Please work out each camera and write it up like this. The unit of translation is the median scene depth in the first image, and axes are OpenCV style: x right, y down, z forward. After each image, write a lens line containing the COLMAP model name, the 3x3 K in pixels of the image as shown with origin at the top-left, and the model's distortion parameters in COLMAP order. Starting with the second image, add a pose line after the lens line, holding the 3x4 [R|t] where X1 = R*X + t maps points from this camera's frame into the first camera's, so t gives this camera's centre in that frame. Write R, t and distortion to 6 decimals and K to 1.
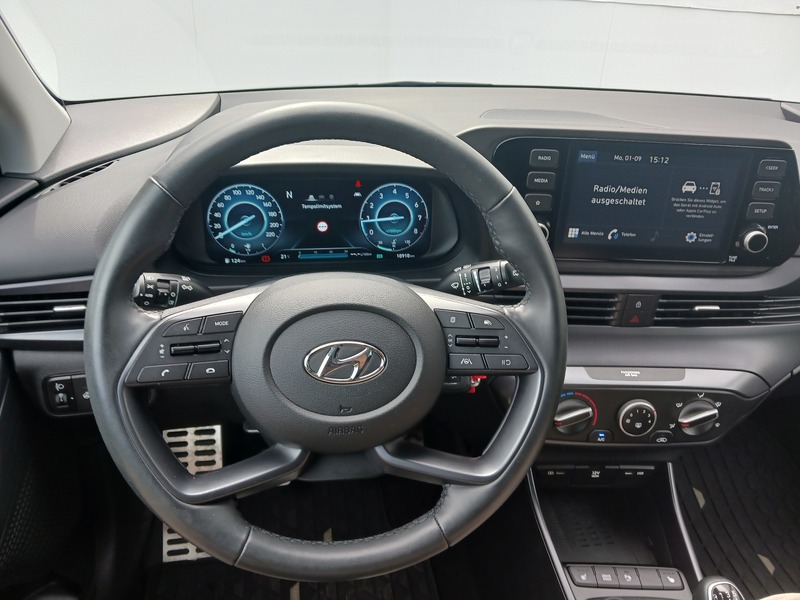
lens RADIAL K [[626.1, 0, 403.4], [0, 626.1, 294.3], [0, 0, 1]] dist [0.025991, -0.023114]
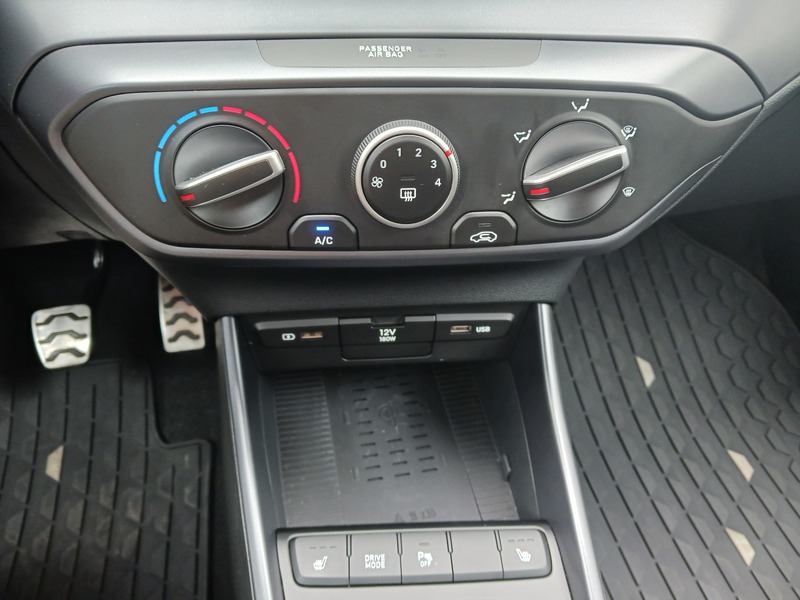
lens RADIAL K [[626.1, 0, 413.2], [0, 626.1, 283.1], [0, 0, 1]] dist [0.025991, -0.023114]
pose [[0.998961, -0.039289, 0.023096, 0.348339], [0.035127, 0.986641, 0.159076, 0.191981], [-0.029038, -0.158099, 0.986996, 0.601586]]
